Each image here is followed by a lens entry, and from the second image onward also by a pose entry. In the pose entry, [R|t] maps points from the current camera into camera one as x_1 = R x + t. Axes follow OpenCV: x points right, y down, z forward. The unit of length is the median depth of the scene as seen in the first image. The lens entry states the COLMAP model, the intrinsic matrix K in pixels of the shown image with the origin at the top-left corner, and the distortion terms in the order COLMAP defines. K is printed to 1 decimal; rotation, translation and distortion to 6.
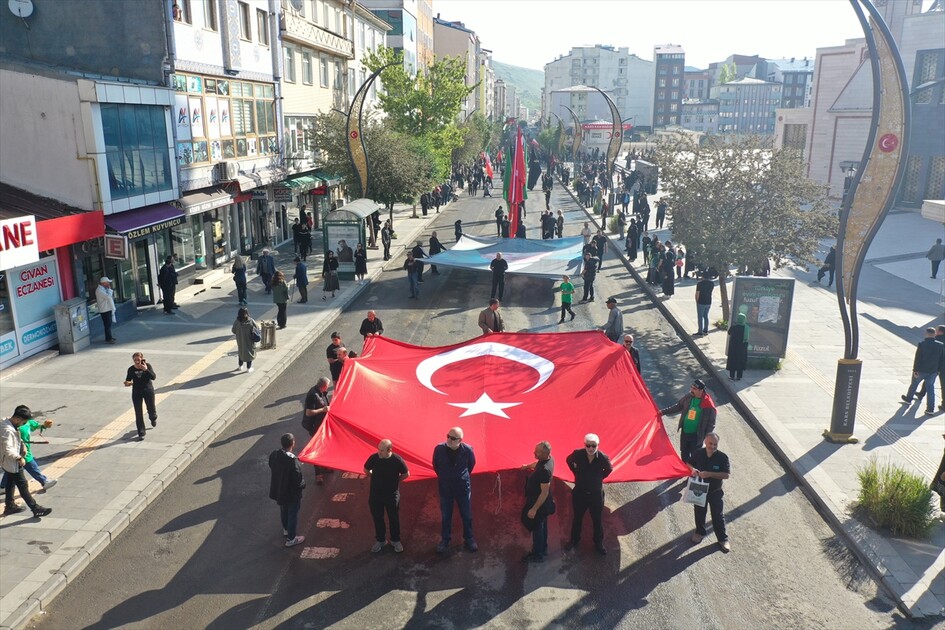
lens RADIAL K [[735.7, 0, 469.0], [0, 735.7, 314.3], [0, 0, 1]] dist [-0.006347, -0.000935]
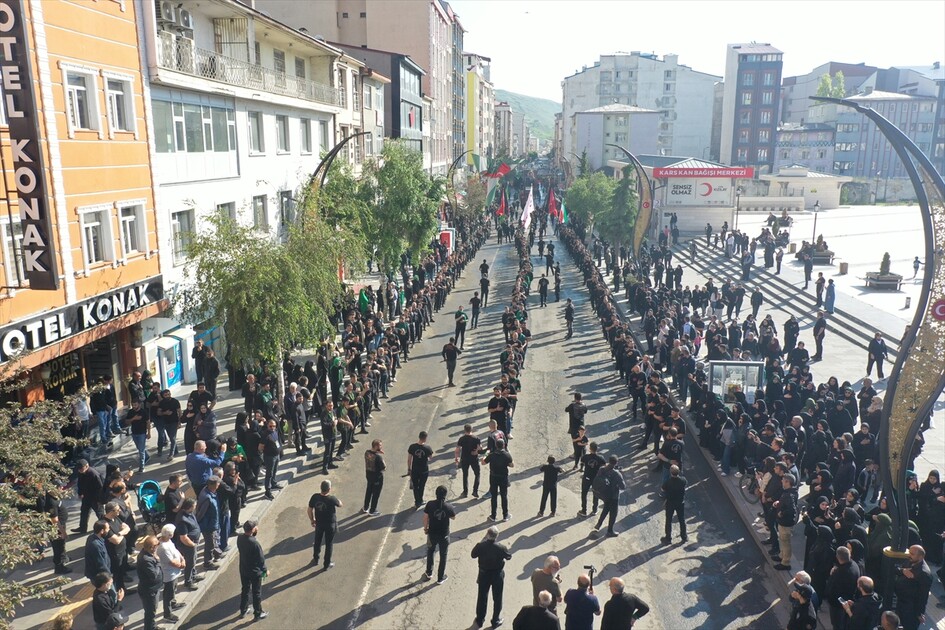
lens RADIAL K [[735.7, 0, 474.8], [0, 735.7, 314.8], [0, 0, 1]] dist [-0.006347, -0.000935]
pose [[0.999980, 0.000537, -0.006343, 0.021766], [-0.000779, 0.999267, -0.038269, -0.082236], [0.006317, 0.038273, 0.999247, 0.297601]]
